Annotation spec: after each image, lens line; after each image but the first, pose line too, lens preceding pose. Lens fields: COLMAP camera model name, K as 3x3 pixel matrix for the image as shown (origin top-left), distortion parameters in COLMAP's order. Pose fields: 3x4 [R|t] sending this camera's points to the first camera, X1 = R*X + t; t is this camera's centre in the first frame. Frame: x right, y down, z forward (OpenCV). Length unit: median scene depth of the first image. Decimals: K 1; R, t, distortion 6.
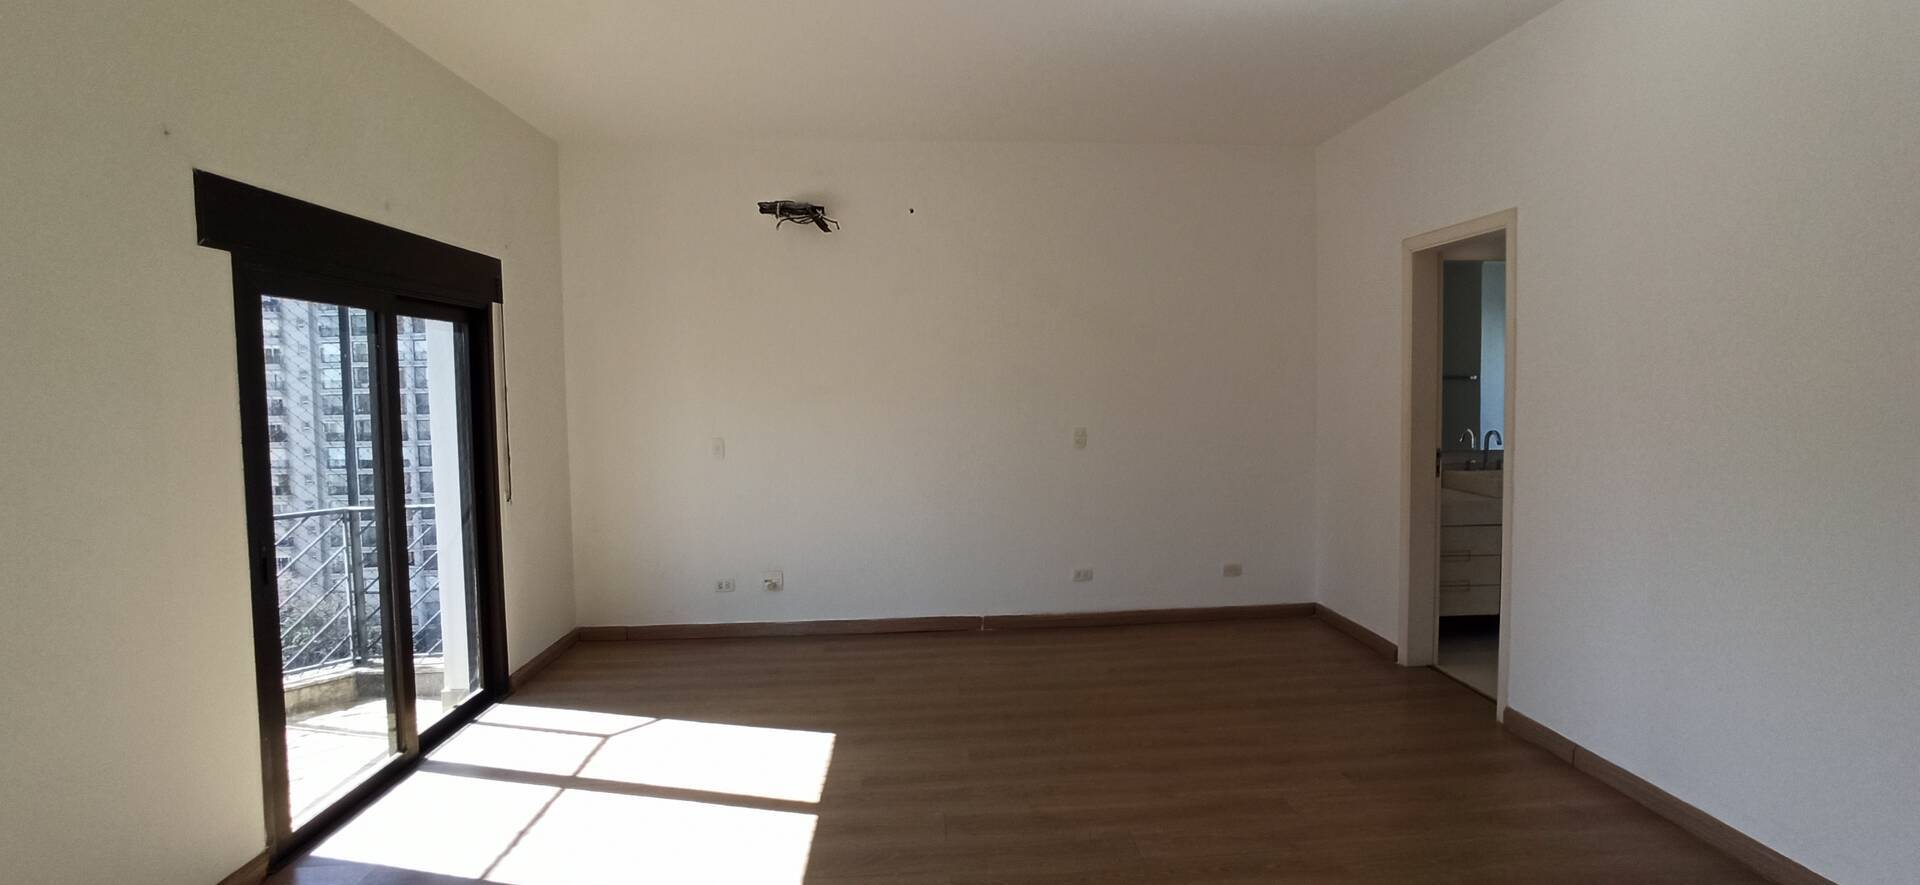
lens RADIAL K [[892.2, 0, 963.8], [0, 892.2, 440.1], [0, 0, 1]] dist [0.021188, 0.002588]
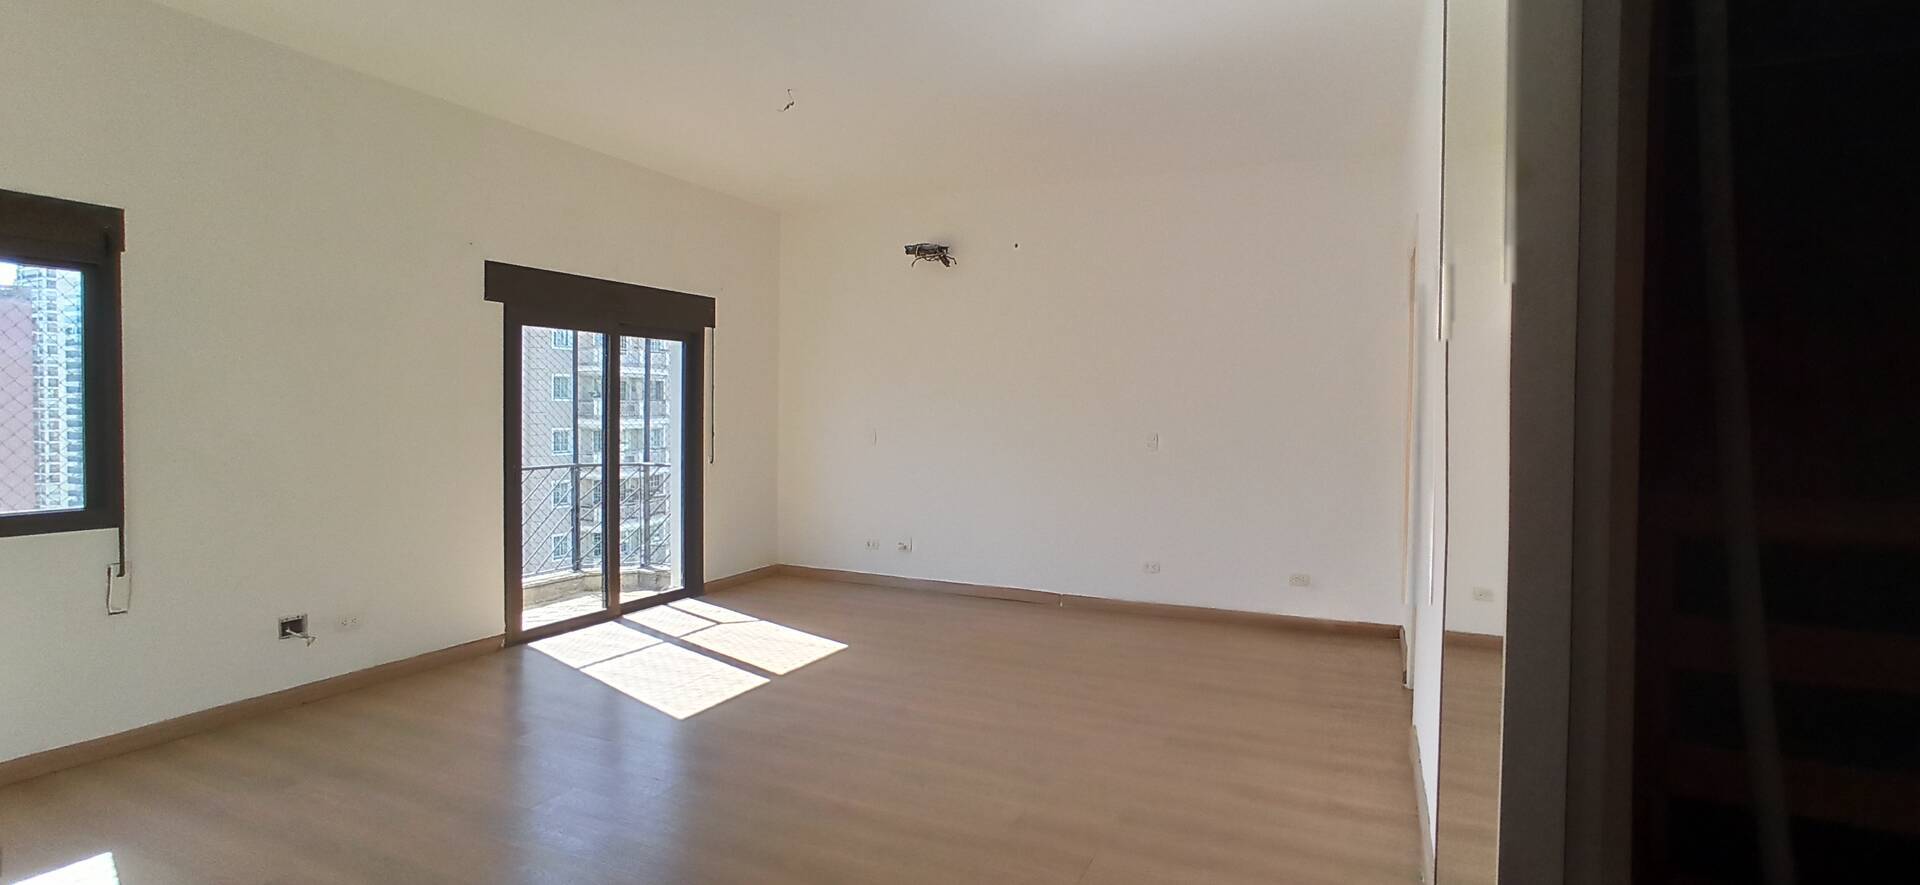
lens RADIAL K [[892.2, 0, 956.7], [0, 892.2, 431.0], [0, 0, 1]] dist [0.021188, 0.002588]
pose [[0.878742, 0.039439, -0.475665, 0.553192], [-0.054796, 0.998327, -0.018457, 0.022228], [0.474141, 0.042283, 0.879433, -0.096058]]
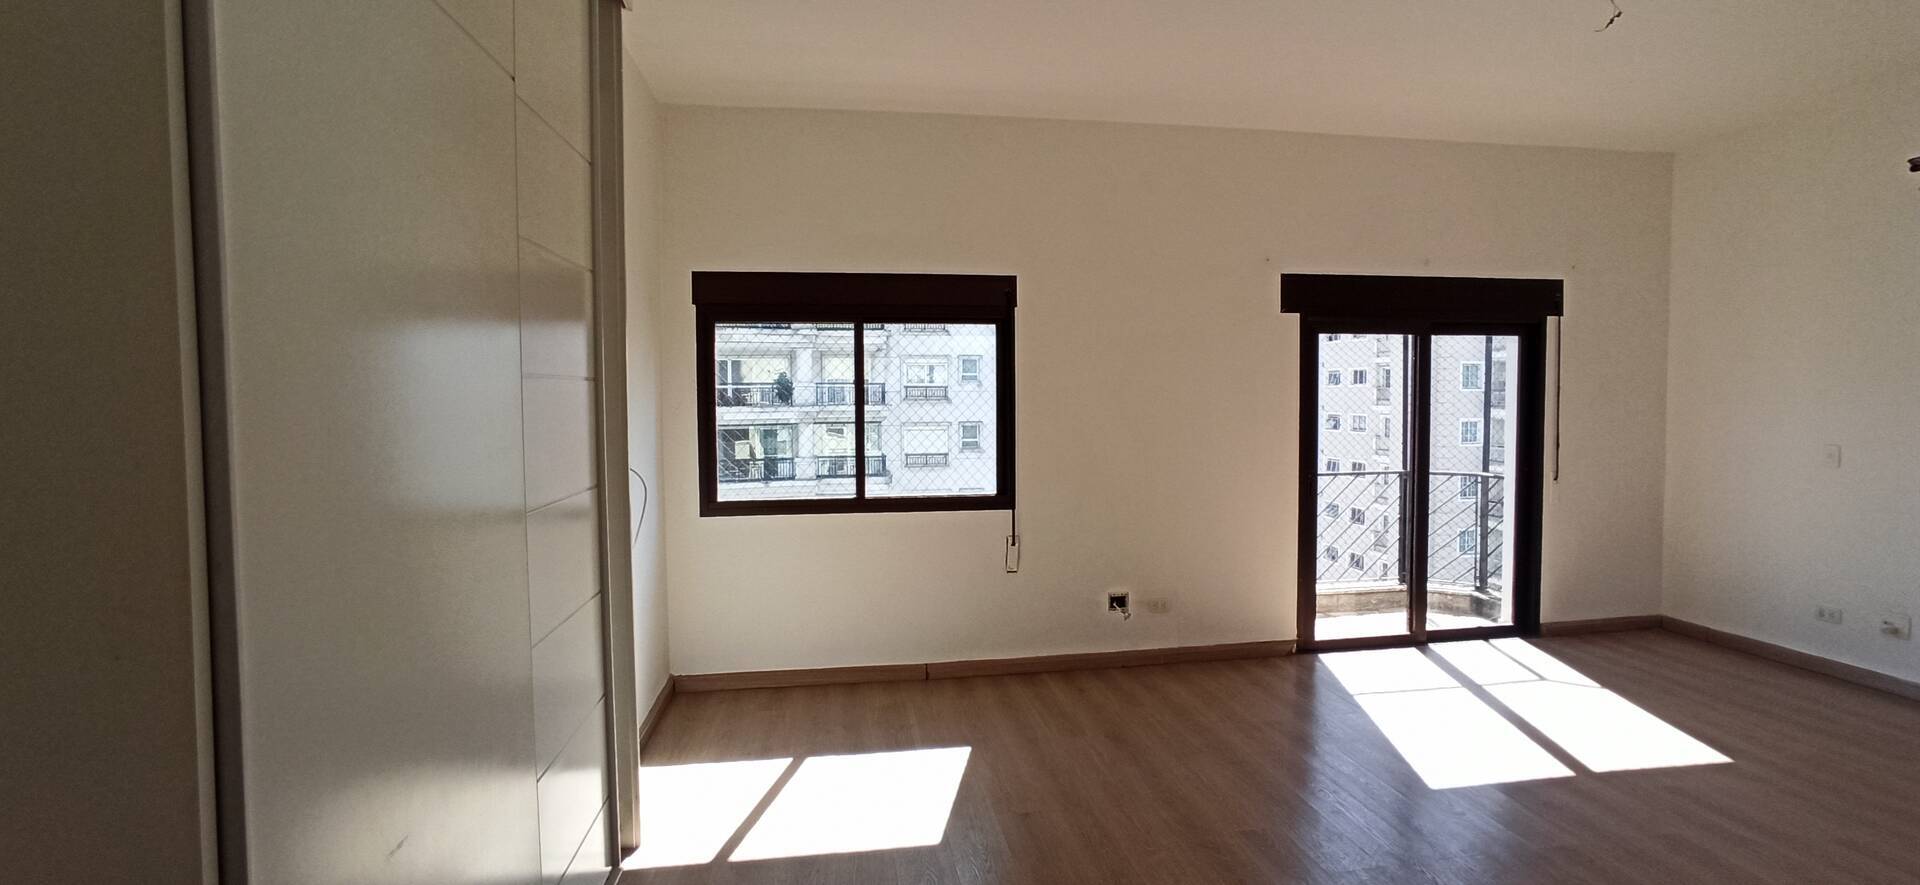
lens RADIAL K [[892.2, 0, 996.4], [0, 892.2, 433.6], [0, 0, 1]] dist [0.021188, 0.002588]
pose [[0.162091, 0.062771, -0.984777, 0.575801], [-0.058201, 0.996845, 0.053961, -0.016031], [0.985058, 0.048569, 0.165233, 0.063756]]
